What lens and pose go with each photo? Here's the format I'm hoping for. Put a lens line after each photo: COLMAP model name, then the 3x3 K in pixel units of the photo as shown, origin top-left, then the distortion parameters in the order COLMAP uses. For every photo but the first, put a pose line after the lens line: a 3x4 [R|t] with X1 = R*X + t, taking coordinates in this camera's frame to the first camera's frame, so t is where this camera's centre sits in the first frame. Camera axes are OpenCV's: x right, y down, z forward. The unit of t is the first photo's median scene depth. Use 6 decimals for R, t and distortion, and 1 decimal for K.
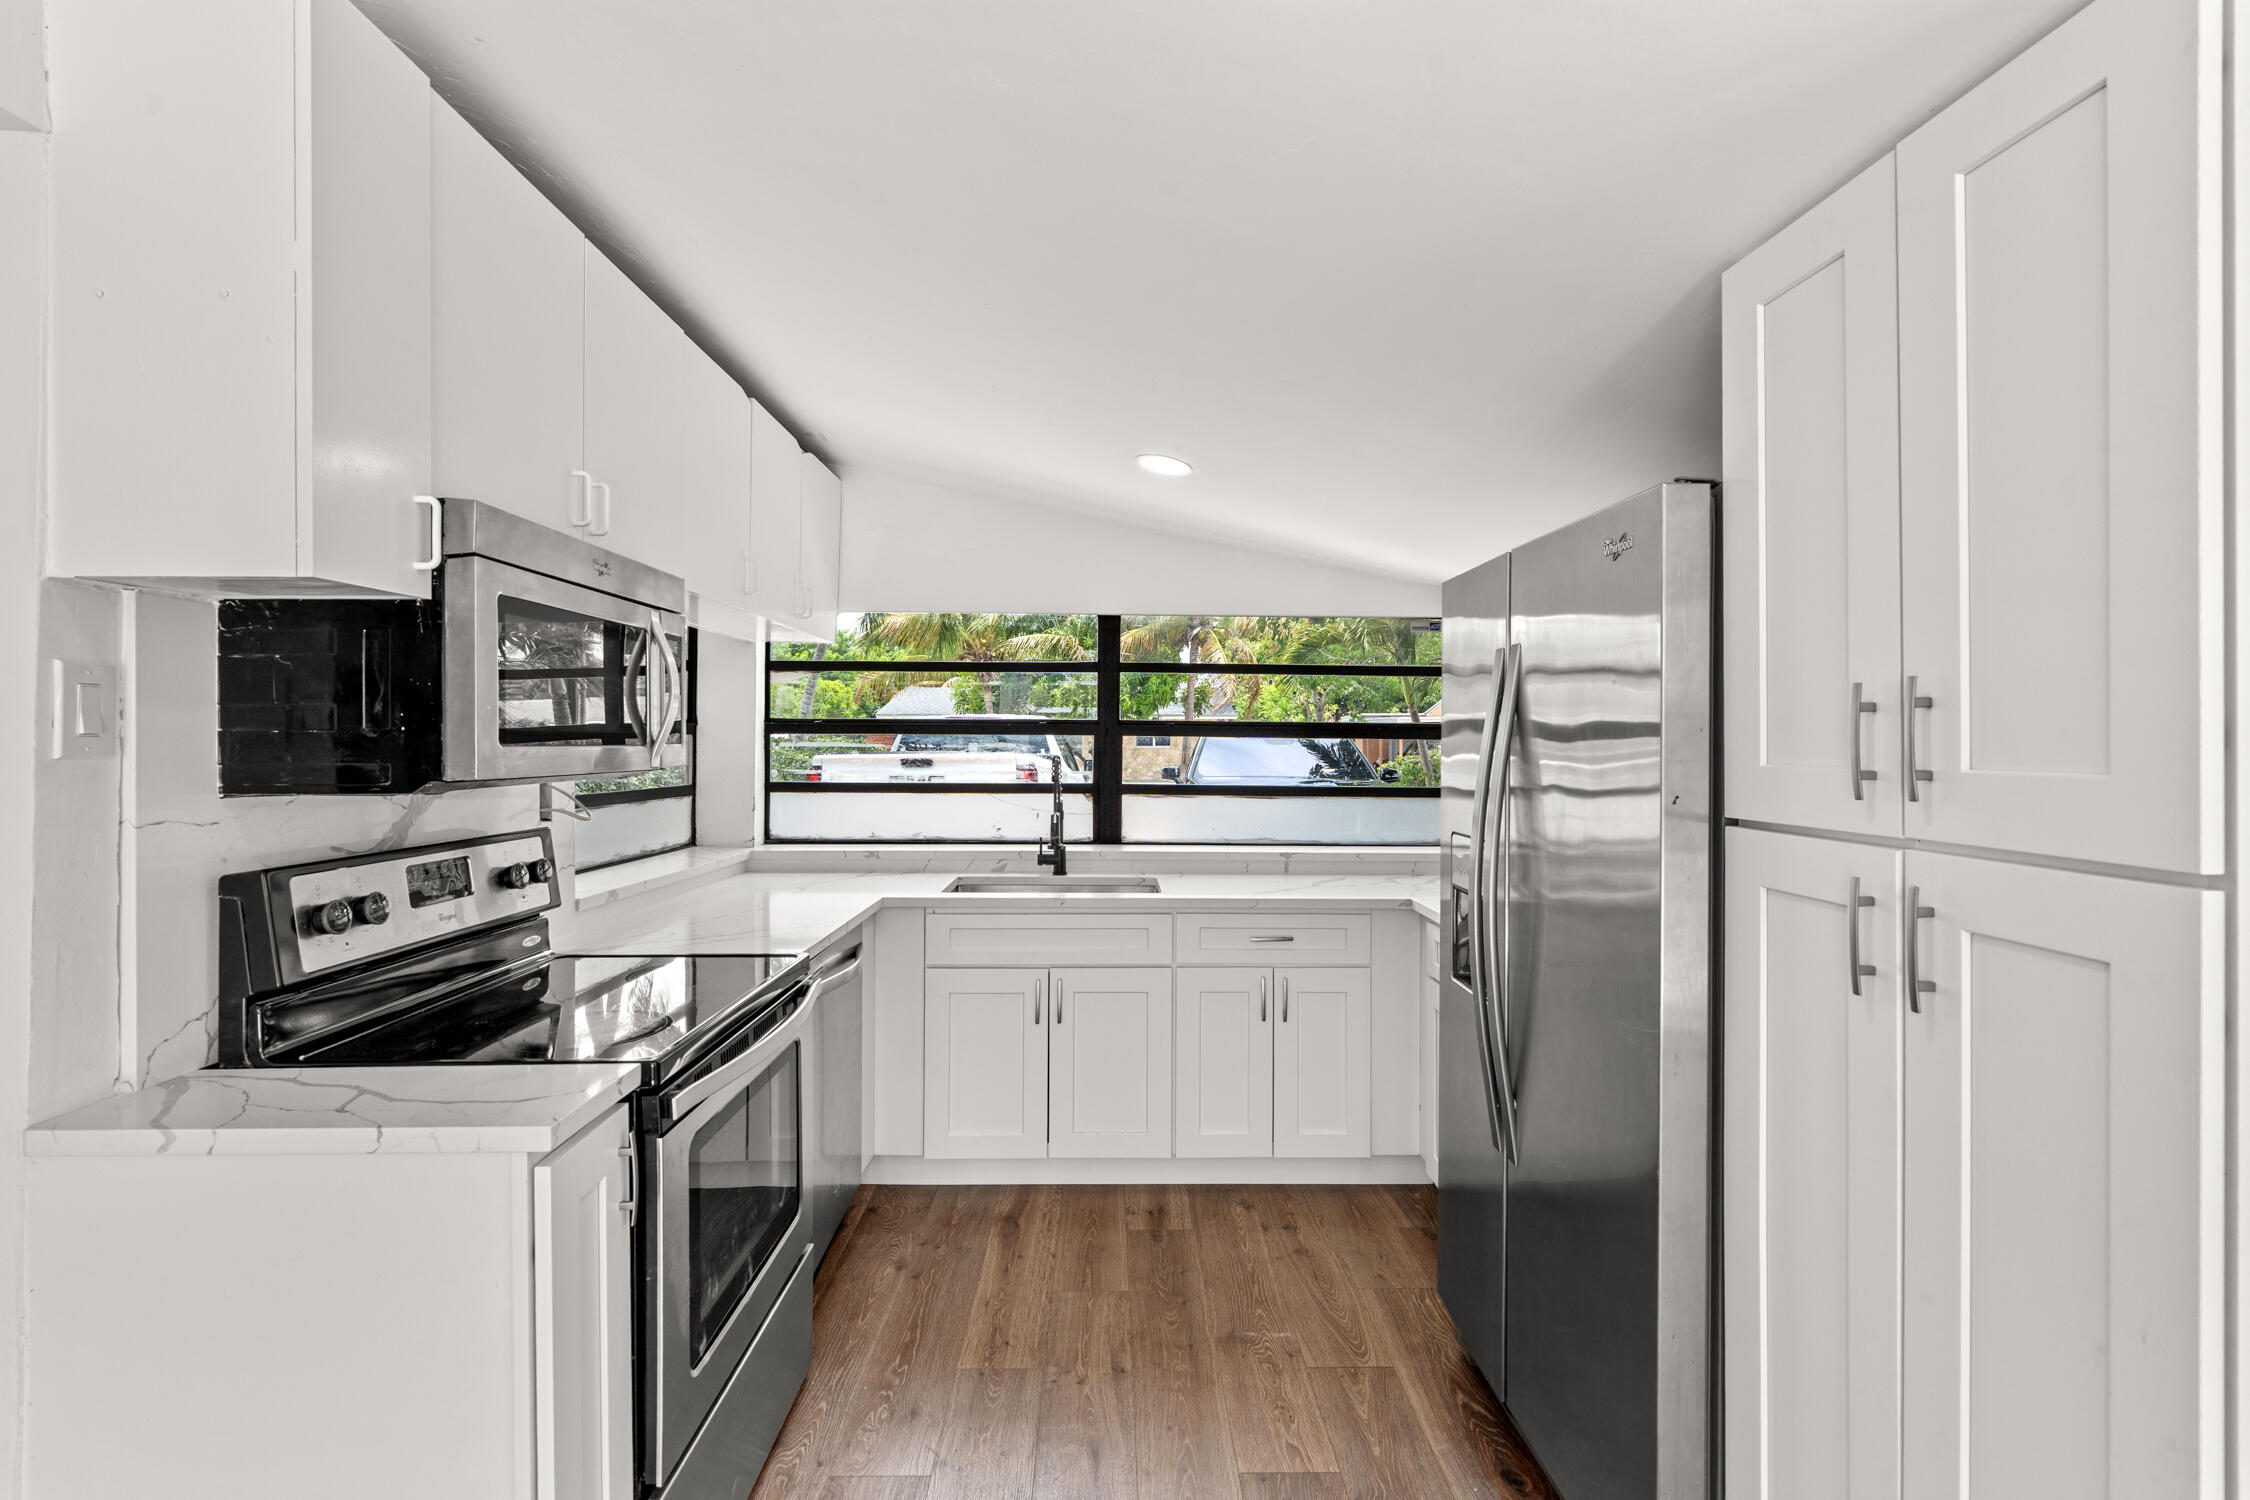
lens RADIAL K [[1016.5, 0, 1130.7], [0, 1016.5, 746.6], [0, 0, 1]] dist [-0.005985, 0.002963]
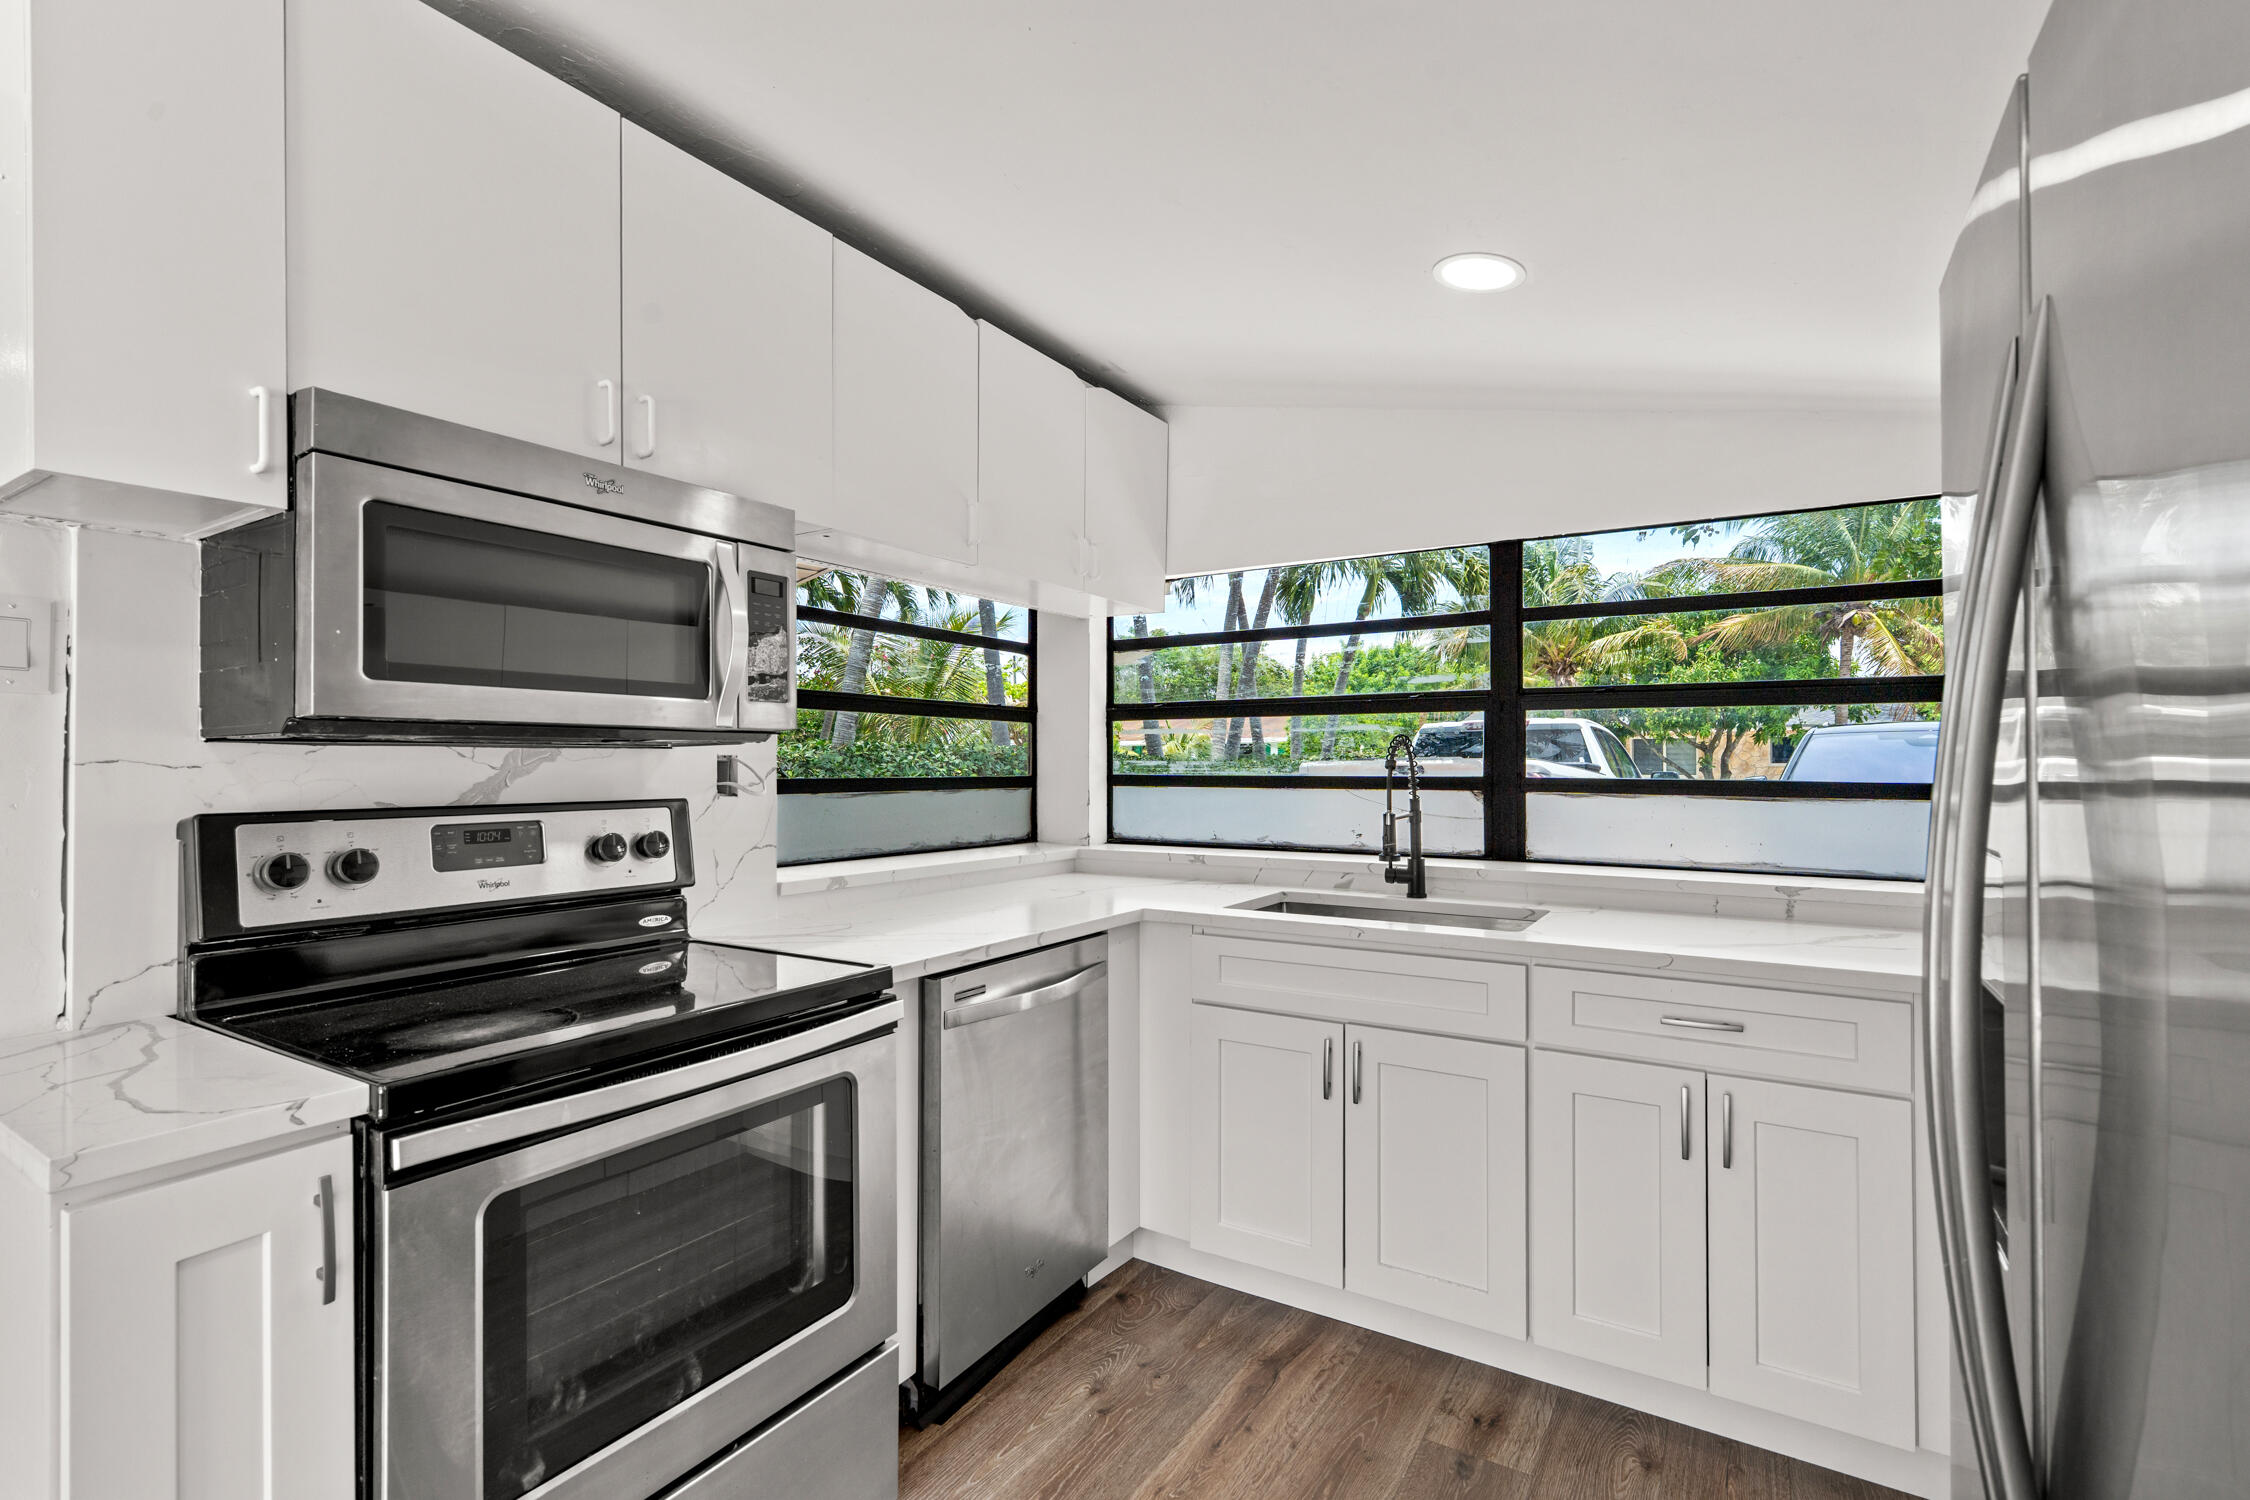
lens RADIAL K [[1016.5, 0, 1119.3], [0, 1016.5, 753.3], [0, 0, 1]] dist [-0.005985, 0.002963]
pose [[0.838979, -0.010669, -0.544059, 0.171281], [0.003041, 0.999884, -0.014919, 0.035901], [0.544155, 0.010863, 0.838914, 0.296996]]
